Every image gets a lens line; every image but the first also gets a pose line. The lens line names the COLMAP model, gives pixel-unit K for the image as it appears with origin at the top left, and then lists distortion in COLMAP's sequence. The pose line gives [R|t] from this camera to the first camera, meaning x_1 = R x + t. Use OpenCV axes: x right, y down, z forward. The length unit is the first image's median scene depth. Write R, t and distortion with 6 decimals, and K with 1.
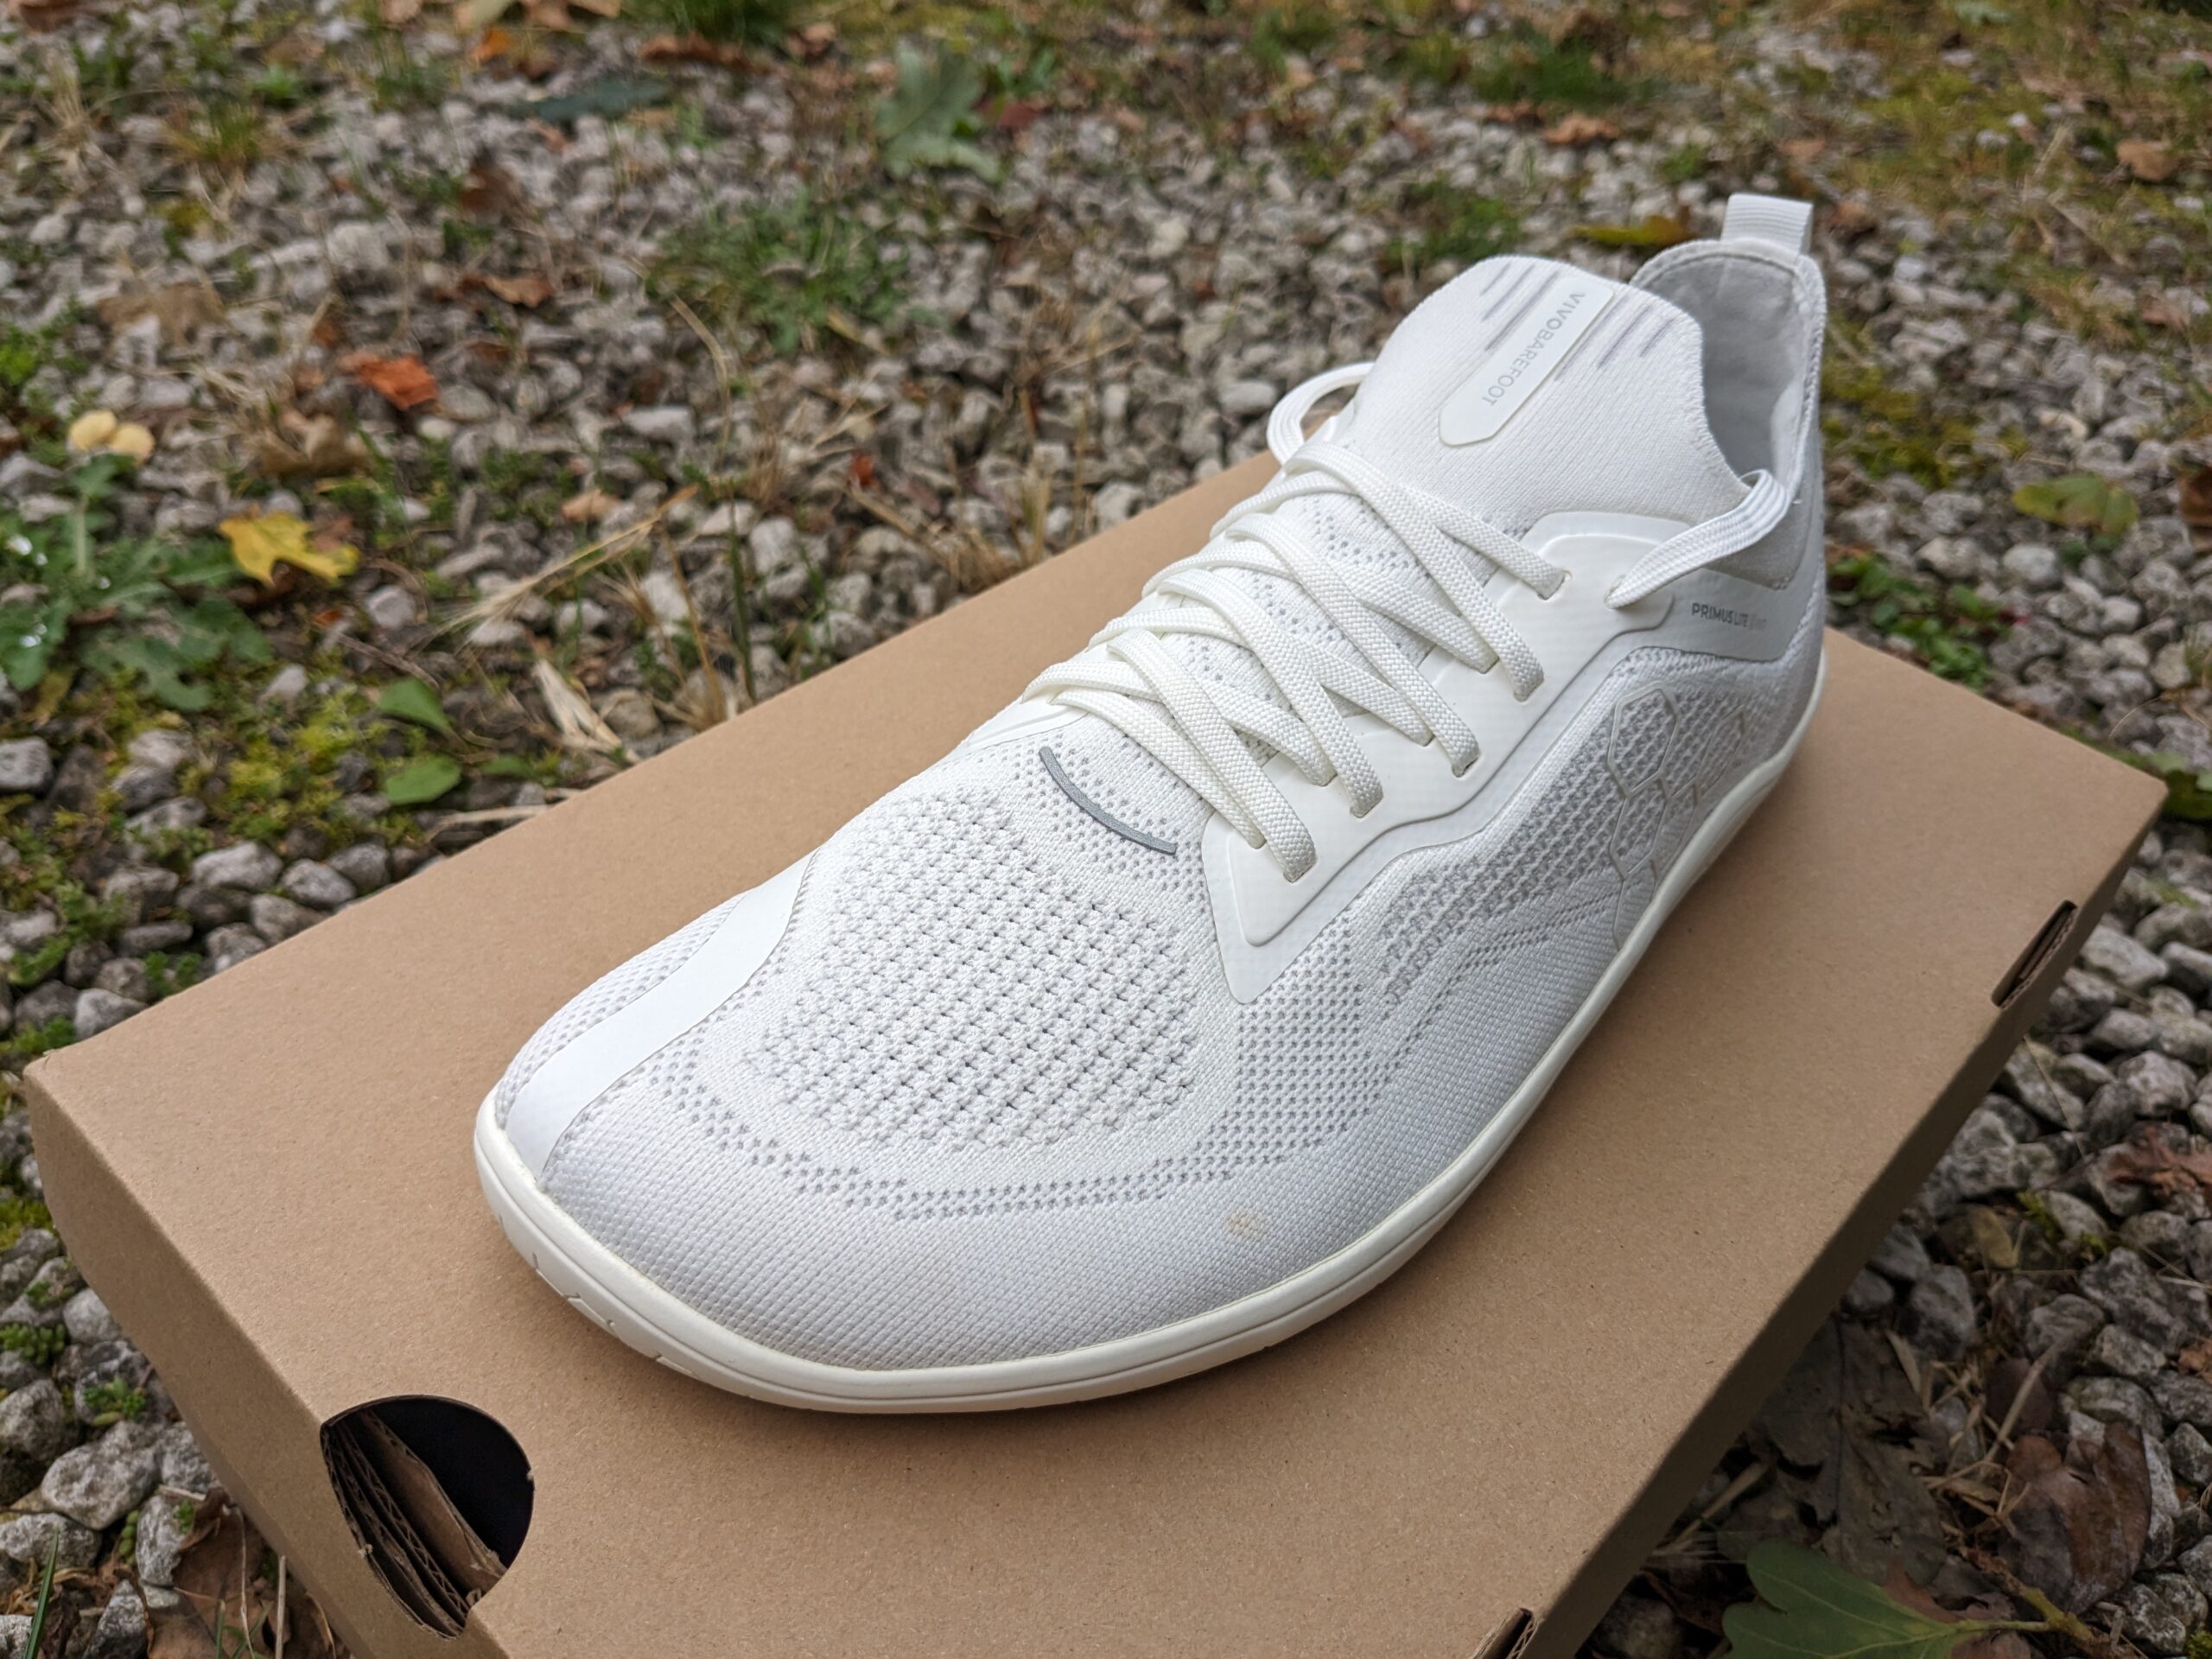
lens RADIAL K [[1817.2, 0, 1069.9], [0, 1817.2, 865.6], [0, 0, 1]] dist [0.027679, -0.082138]
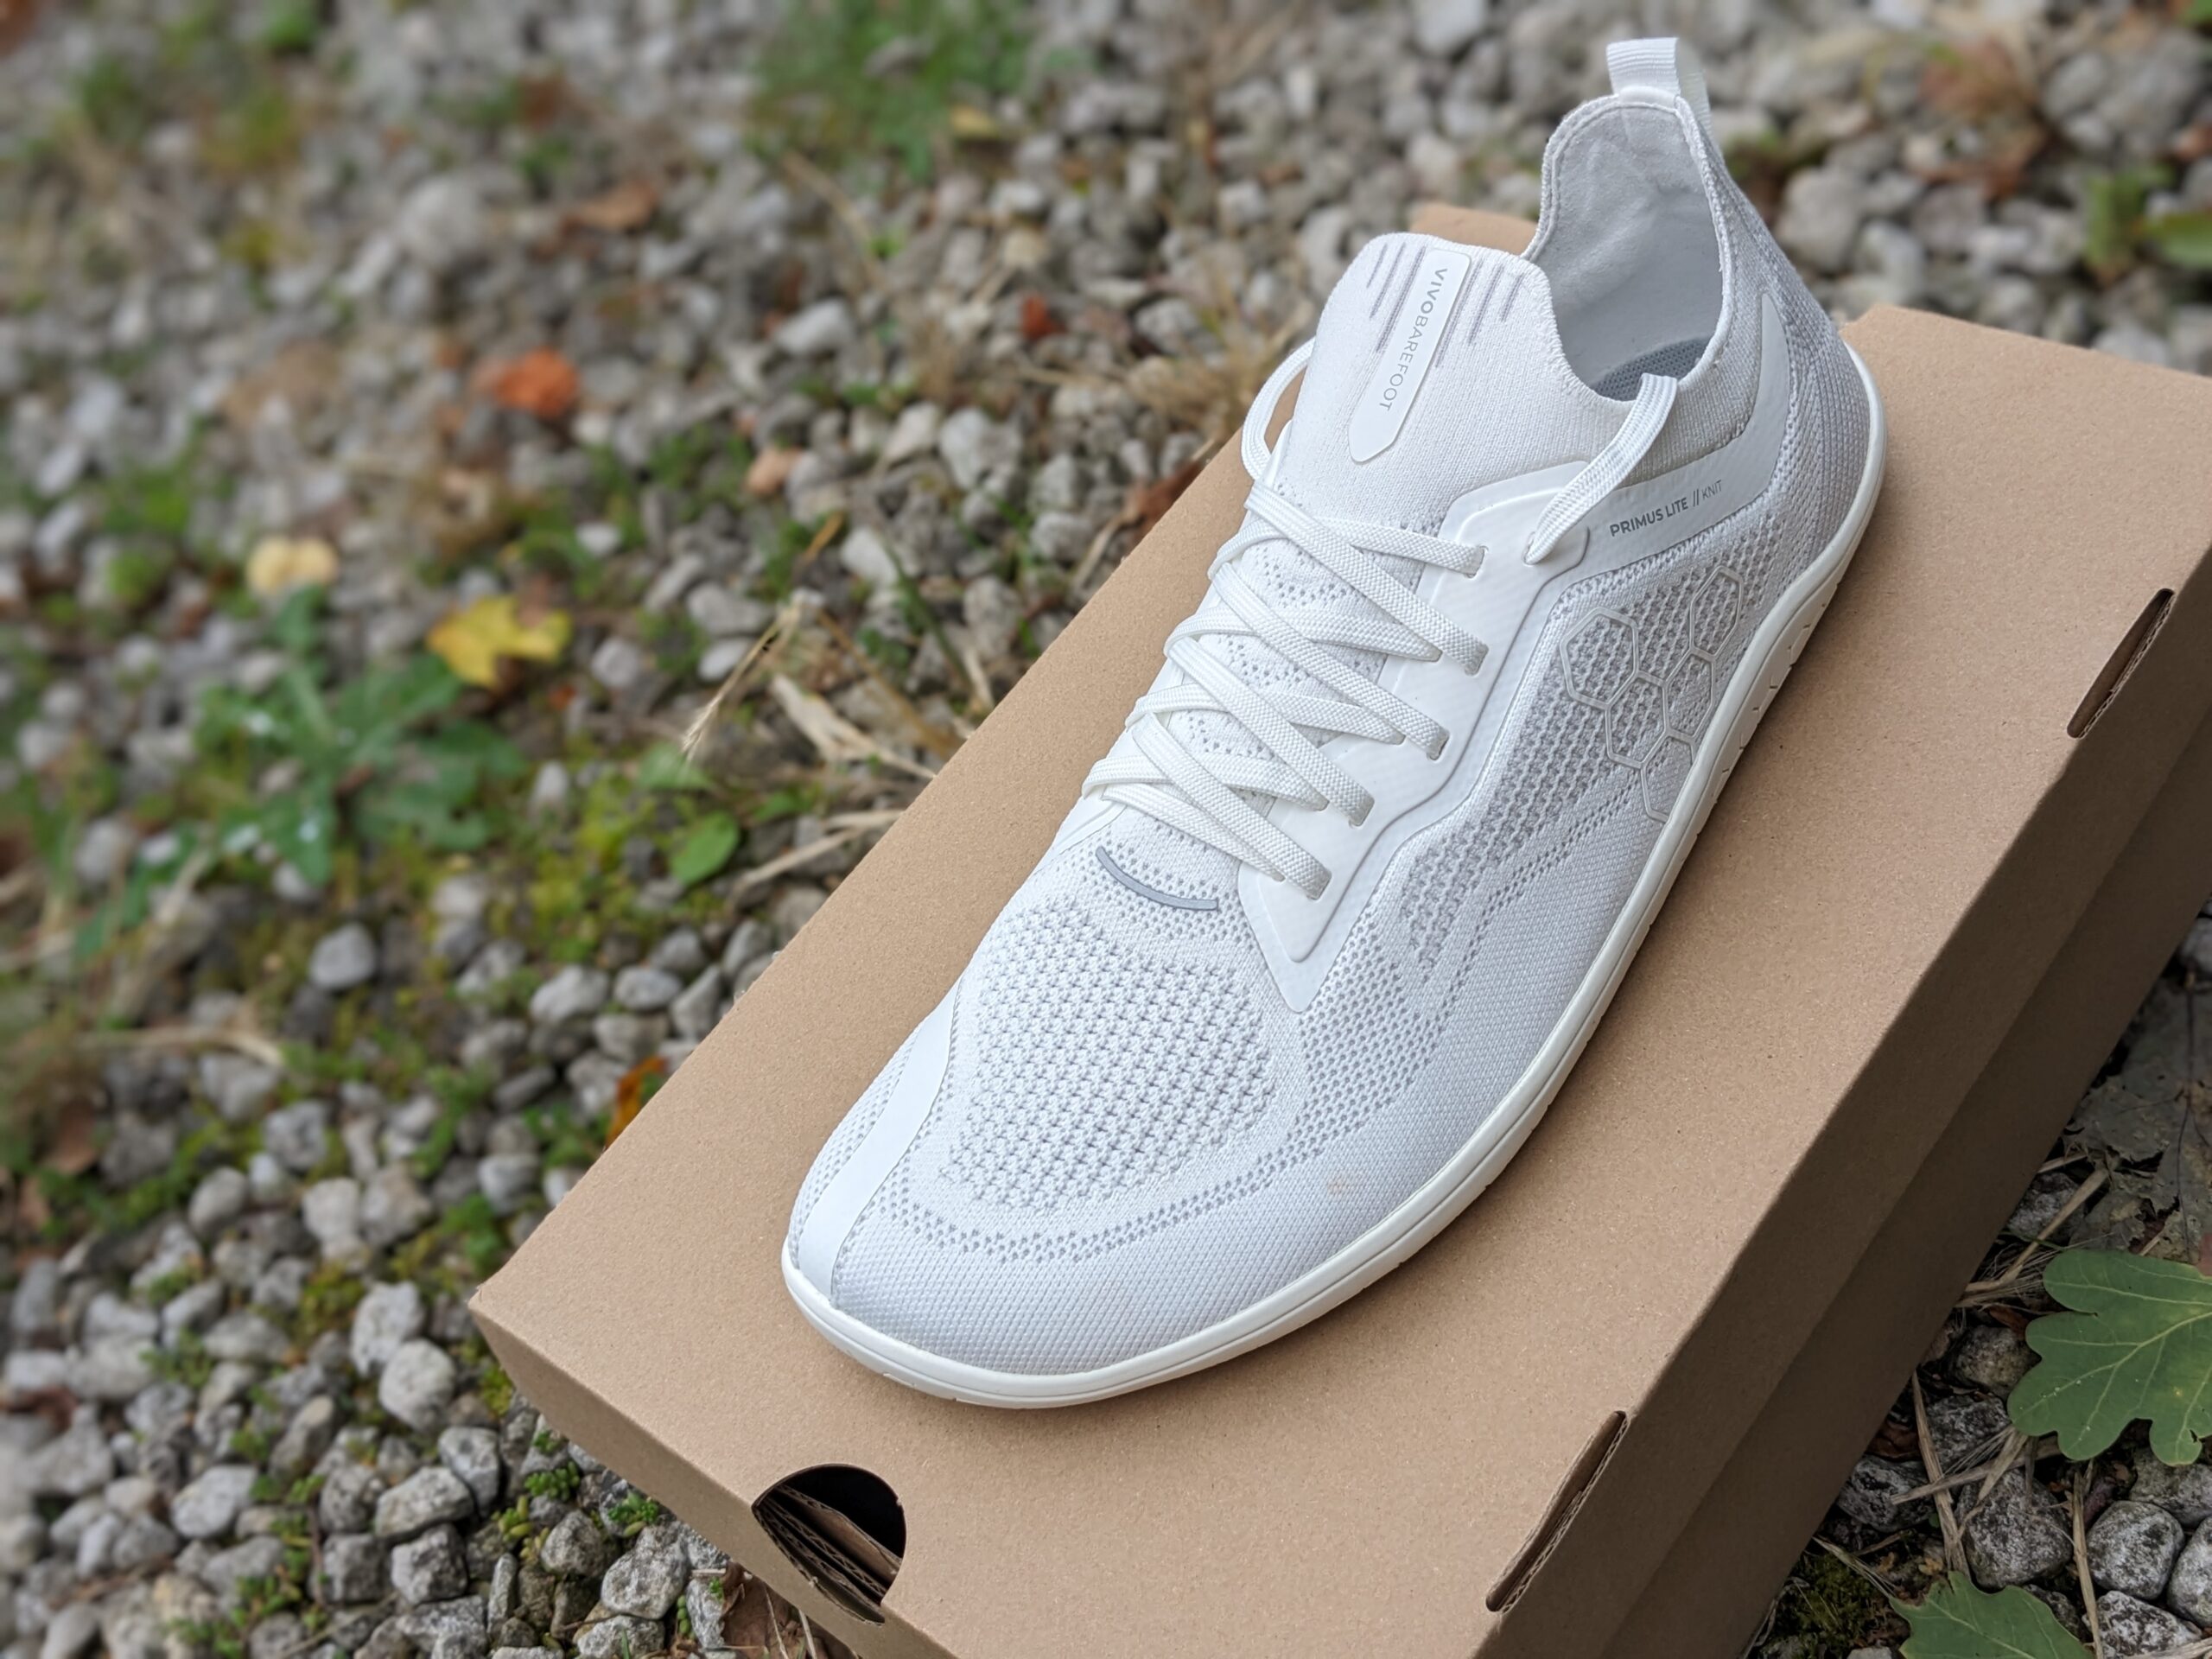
lens RADIAL K [[2672.5, 0, 1193.8], [0, 2672.5, 871.6], [0, 0, 1]] dist [0.095345, -0.279394]
pose [[0.925452, -0.297901, -0.234079, 0.351364], [0.330889, 0.936462, 0.116409, -0.181918], [0.184527, -0.185185, 0.965223, -0.551017]]
